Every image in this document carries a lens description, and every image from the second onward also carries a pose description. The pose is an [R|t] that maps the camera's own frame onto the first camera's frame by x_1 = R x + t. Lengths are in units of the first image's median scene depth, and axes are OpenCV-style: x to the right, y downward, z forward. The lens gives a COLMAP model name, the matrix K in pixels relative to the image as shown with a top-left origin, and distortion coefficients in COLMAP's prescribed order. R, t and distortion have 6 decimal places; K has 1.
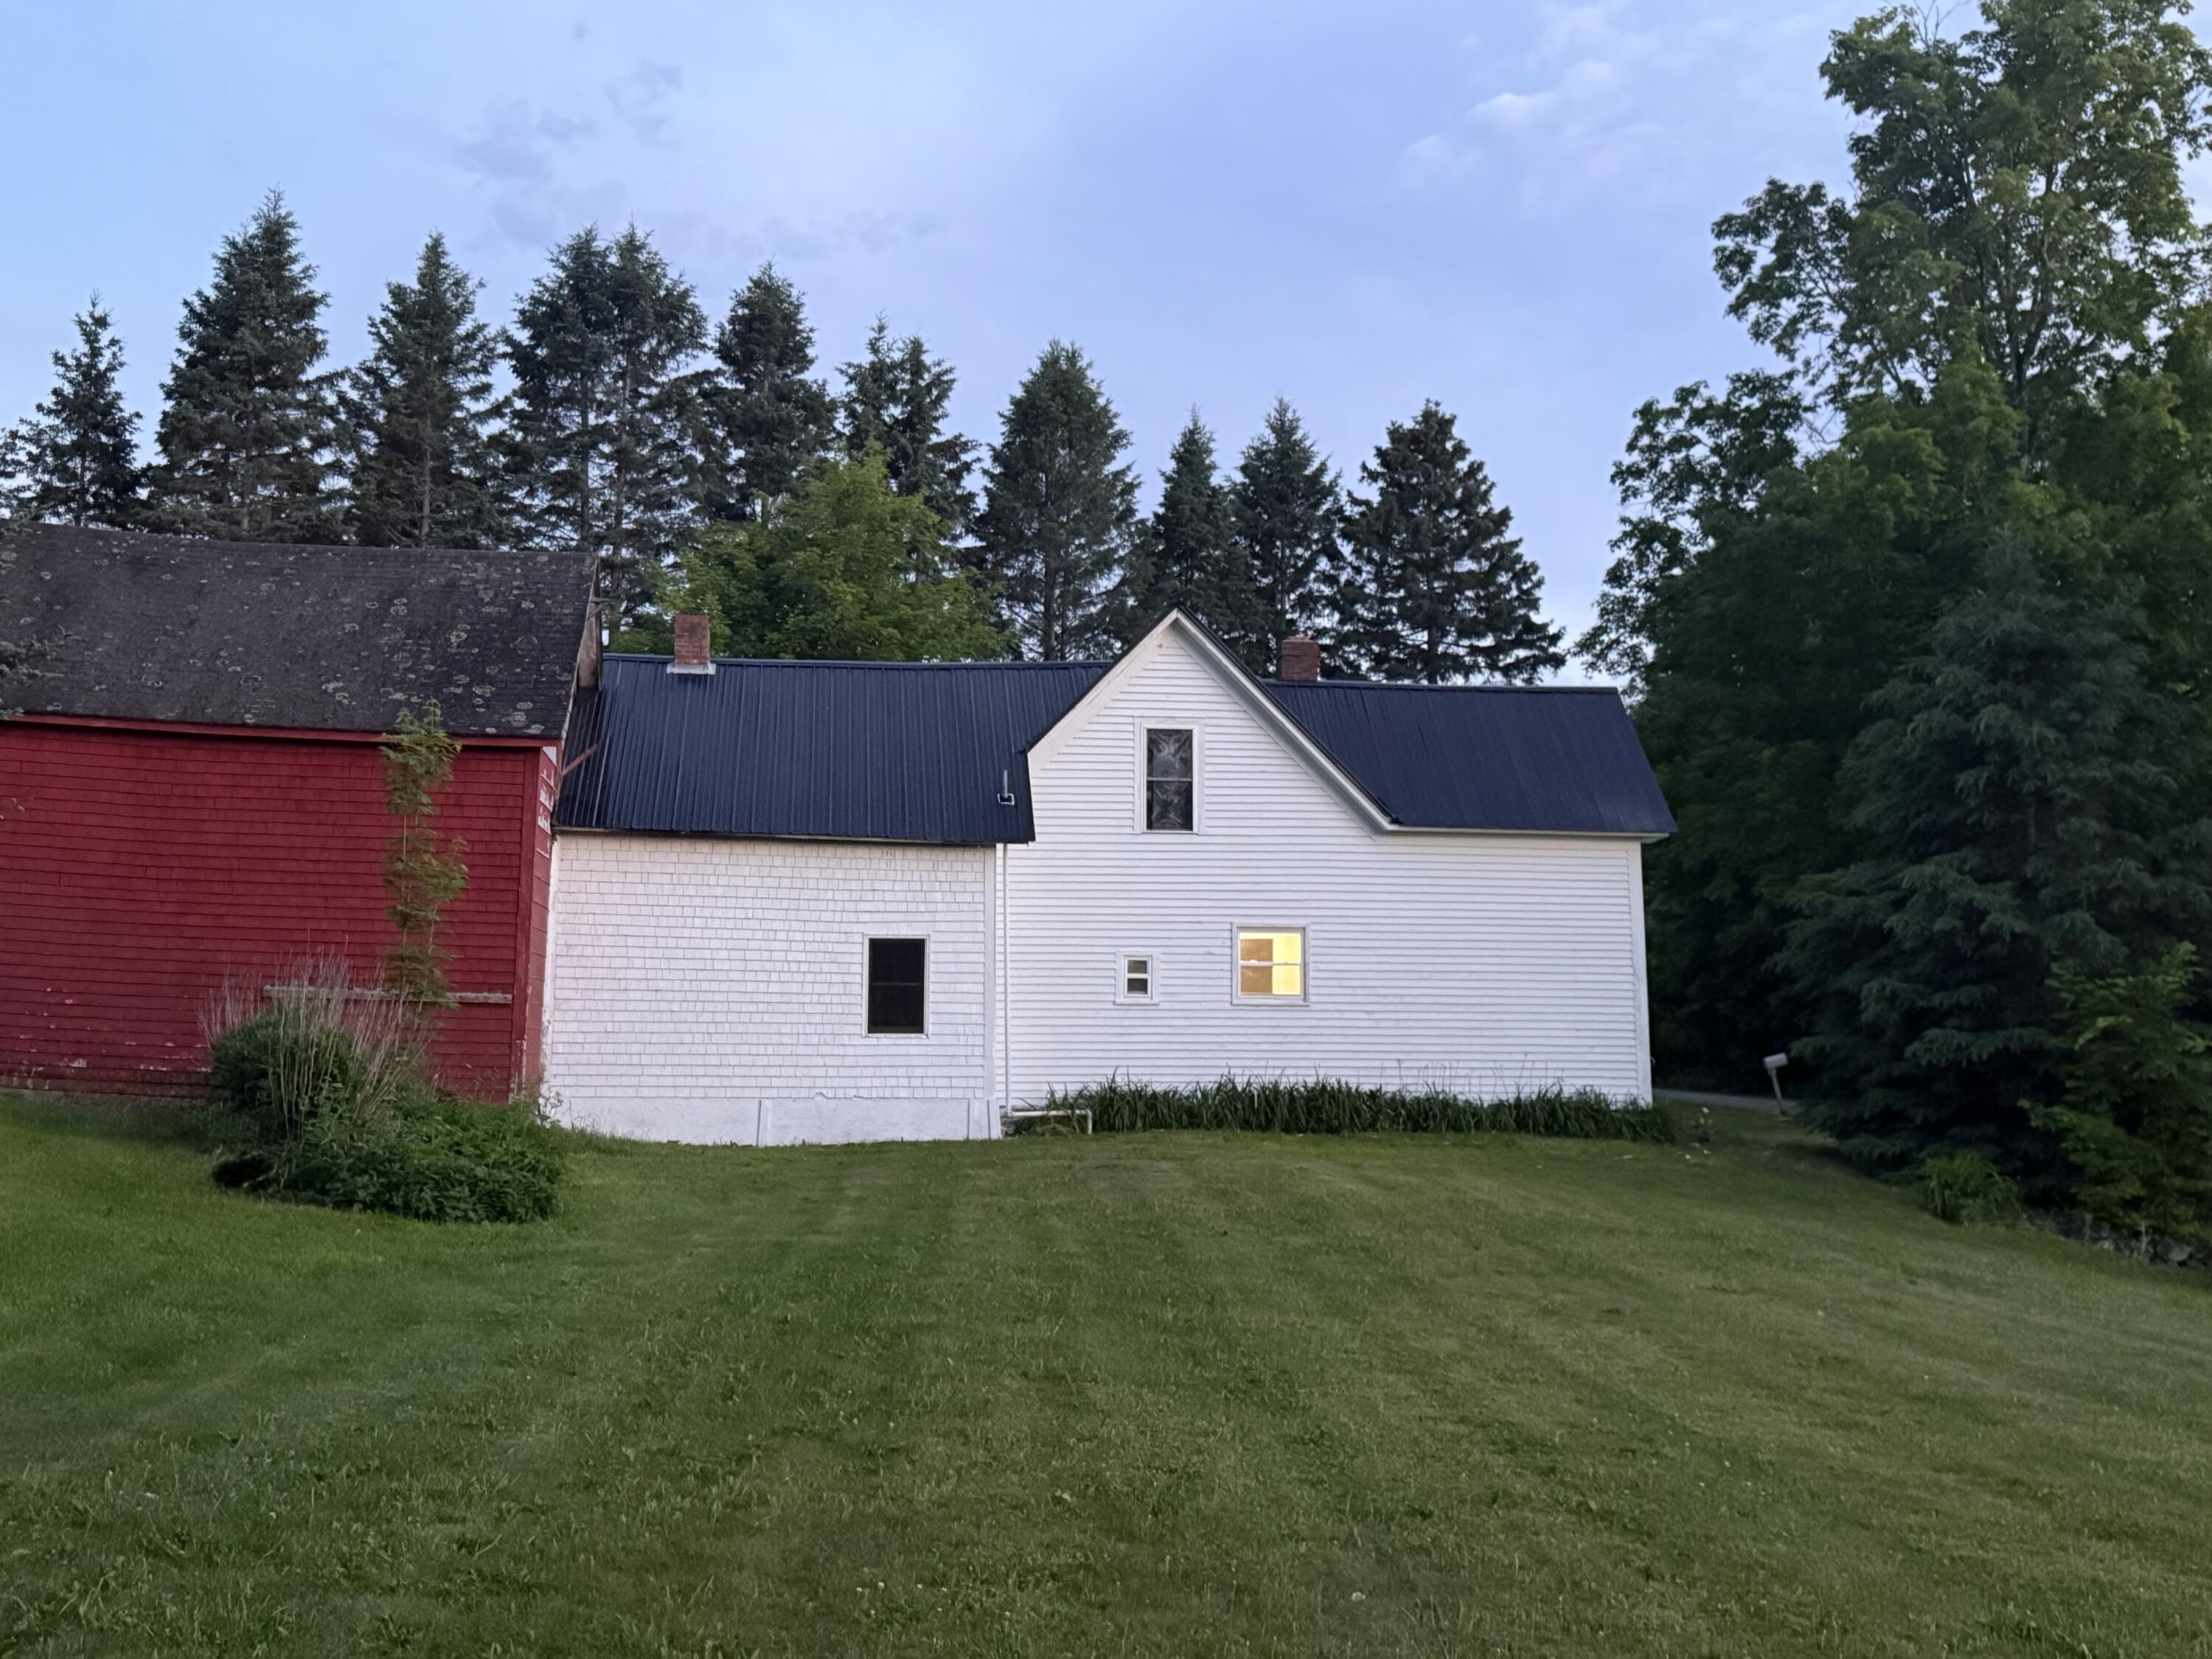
lens RADIAL K [[2232.4, 0, 1106.0], [0, 2232.4, 829.5], [0, 0, 1]] dist [0.175561, -0.334322]
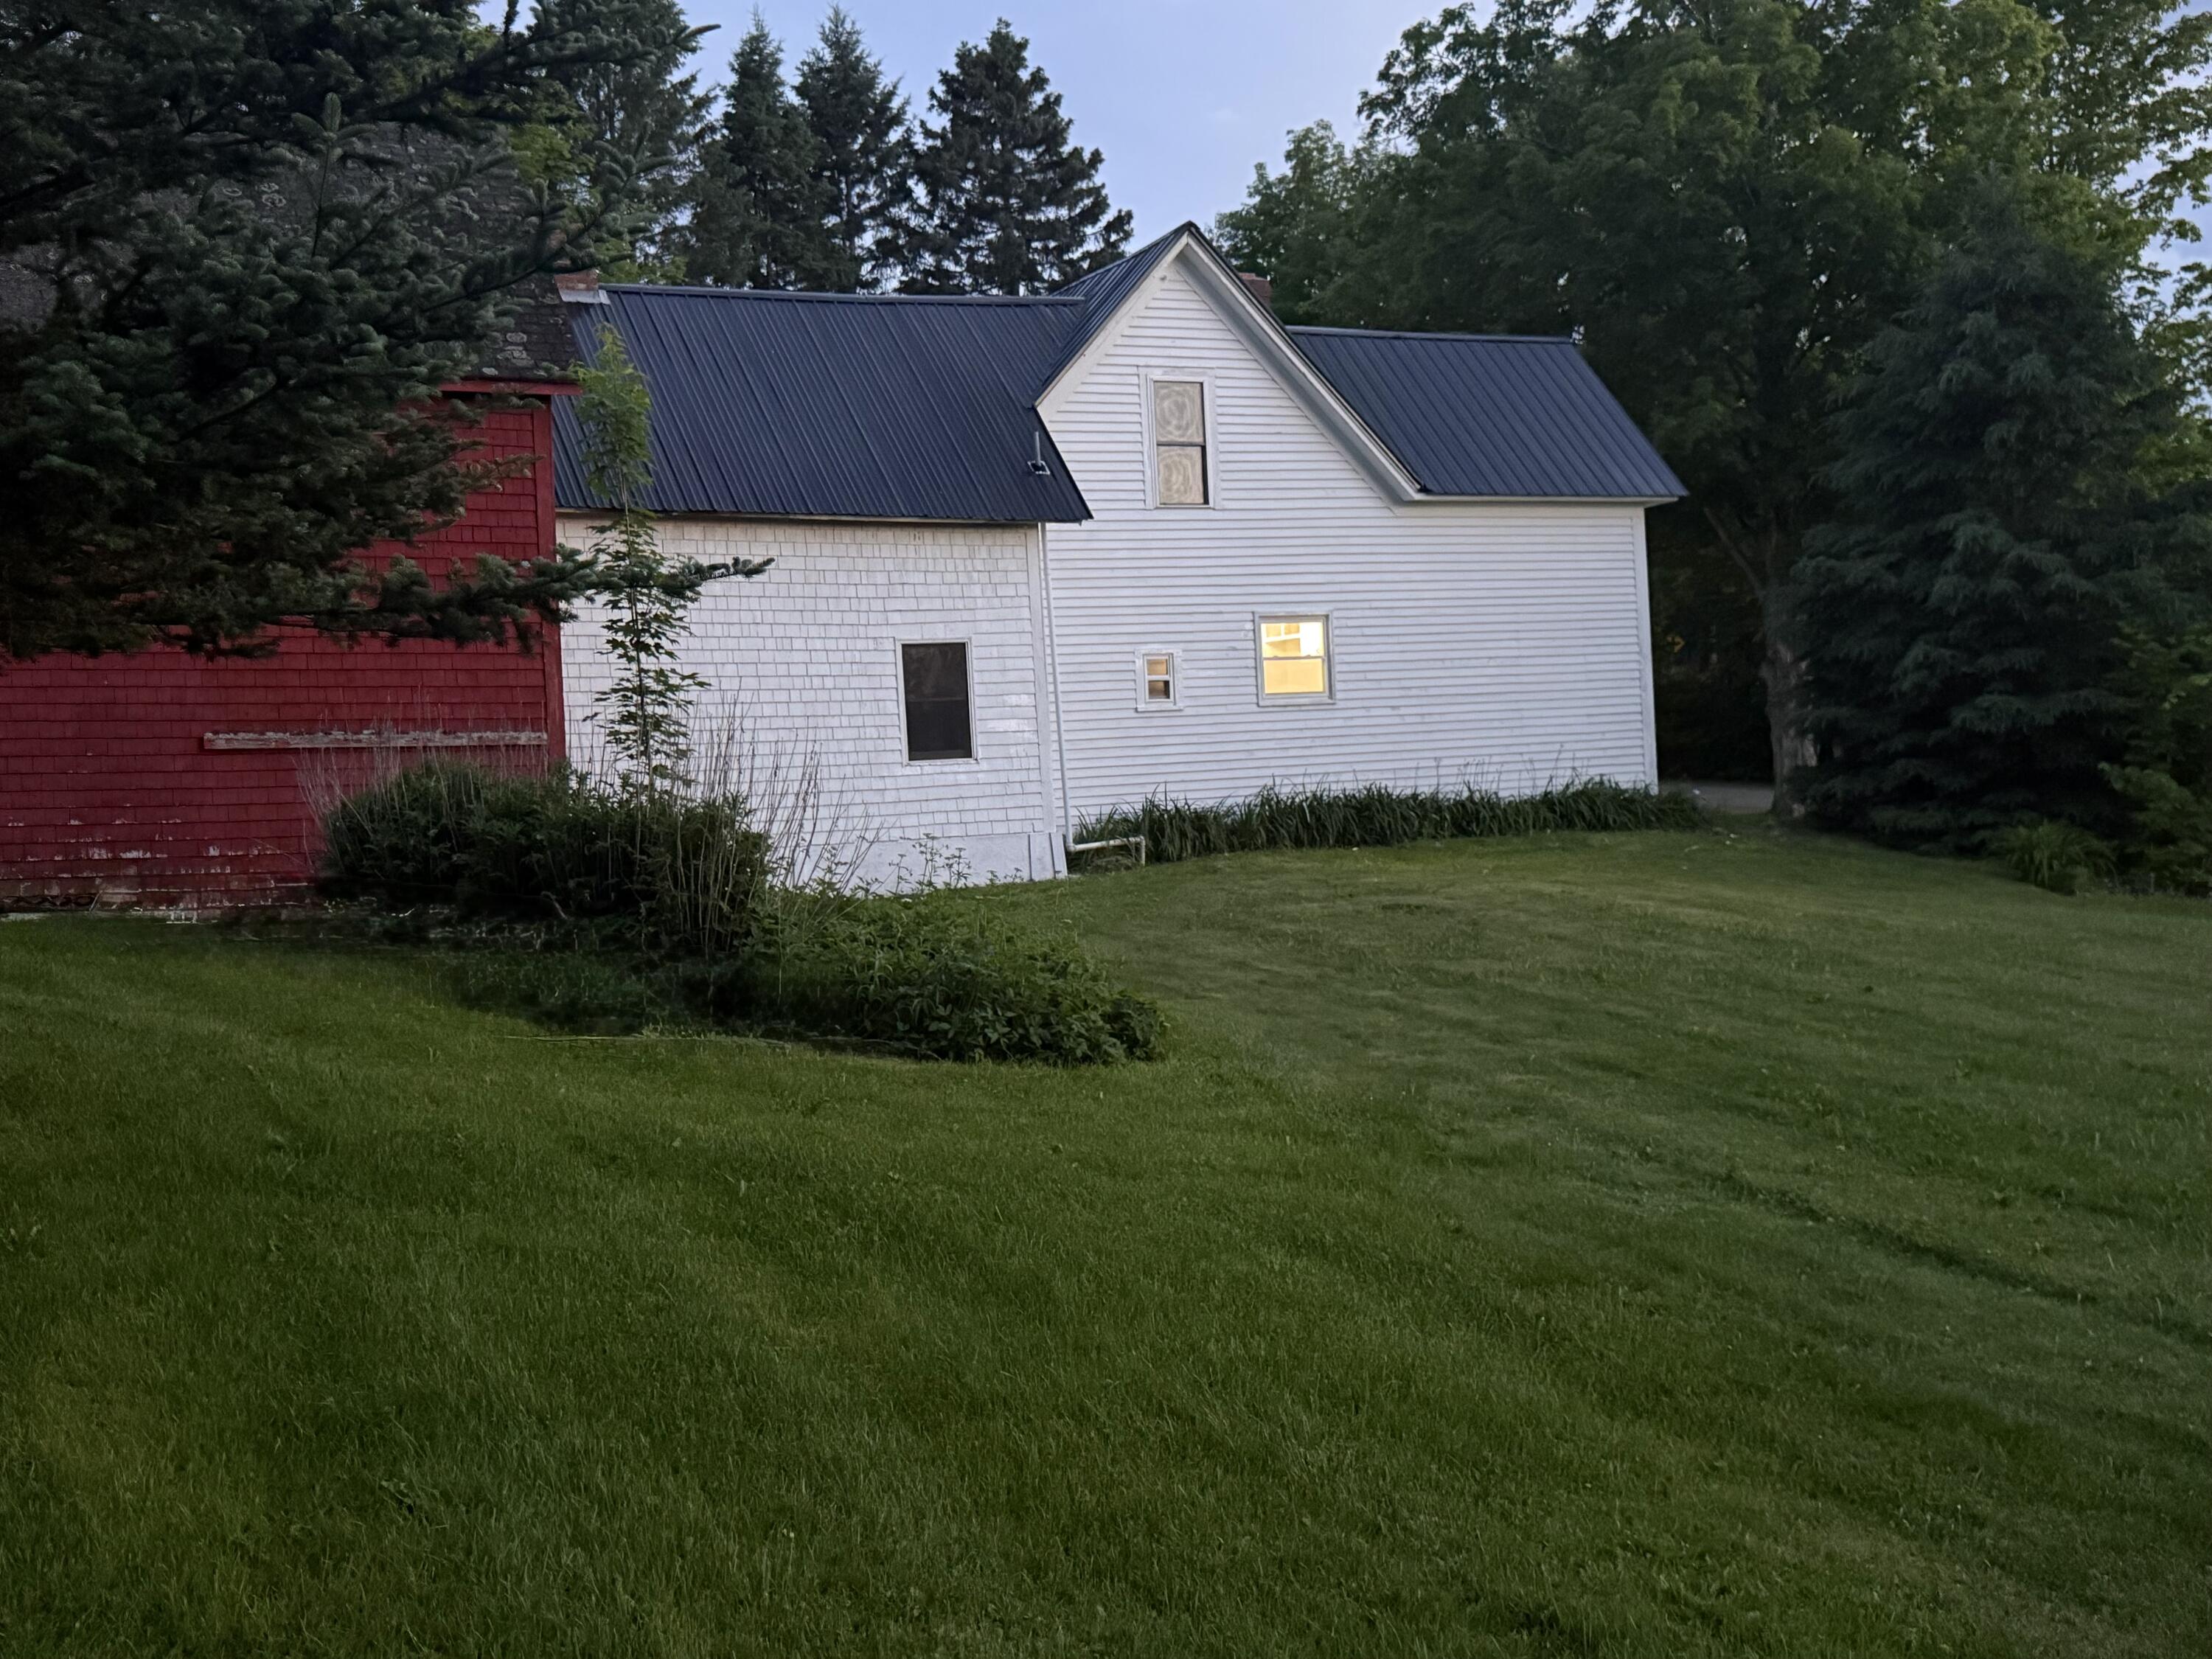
lens RADIAL K [[2232.4, 0, 1106.0], [0, 2232.4, 829.5], [0, 0, 1]] dist [0.175561, -0.334322]
pose [[0.941700, -0.061466, 0.330791, -0.302068], [0.013954, 0.989460, 0.144133, -0.000570], [-0.336163, -0.131114, 0.932632, 0.208707]]
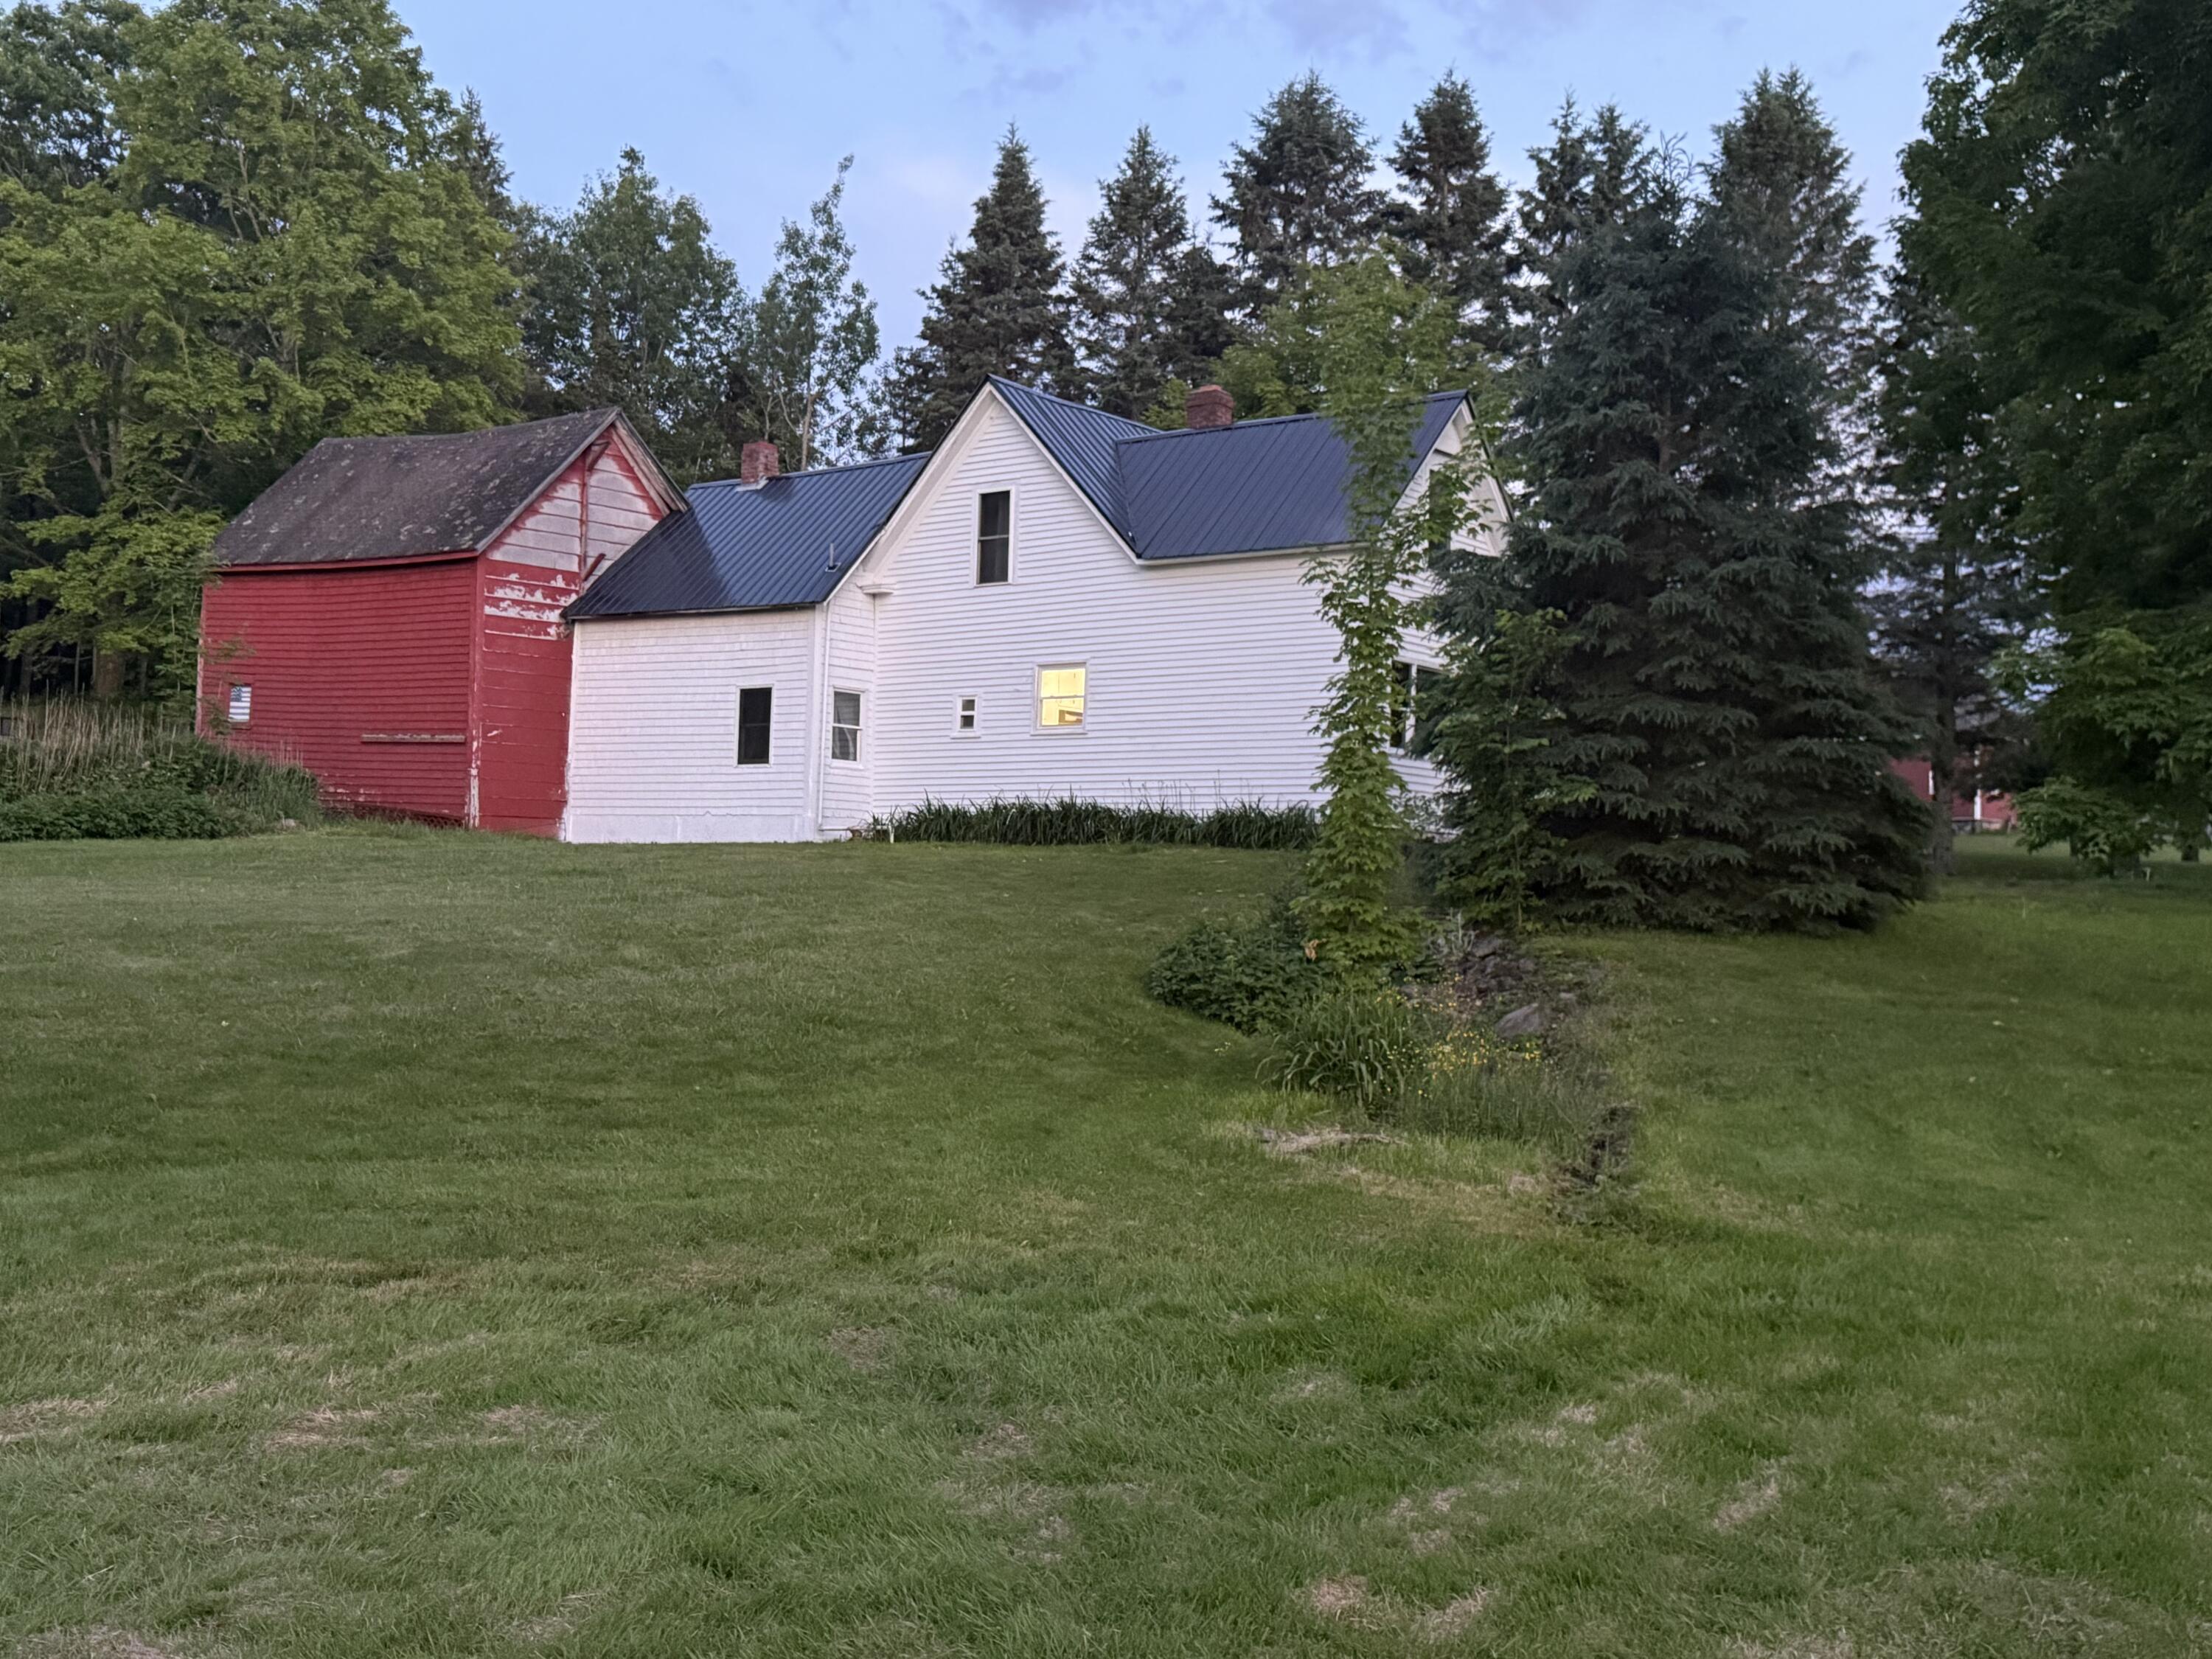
lens RADIAL K [[2232.4, 0, 1106.0], [0, 2232.4, 829.5], [0, 0, 1]] dist [0.175561, -0.334322]
pose [[0.729882, -0.009426, -0.683508, 0.869459], [0.053958, 0.997579, 0.043861, 0.081433], [0.681440, -0.068894, 0.728624, 0.226281]]
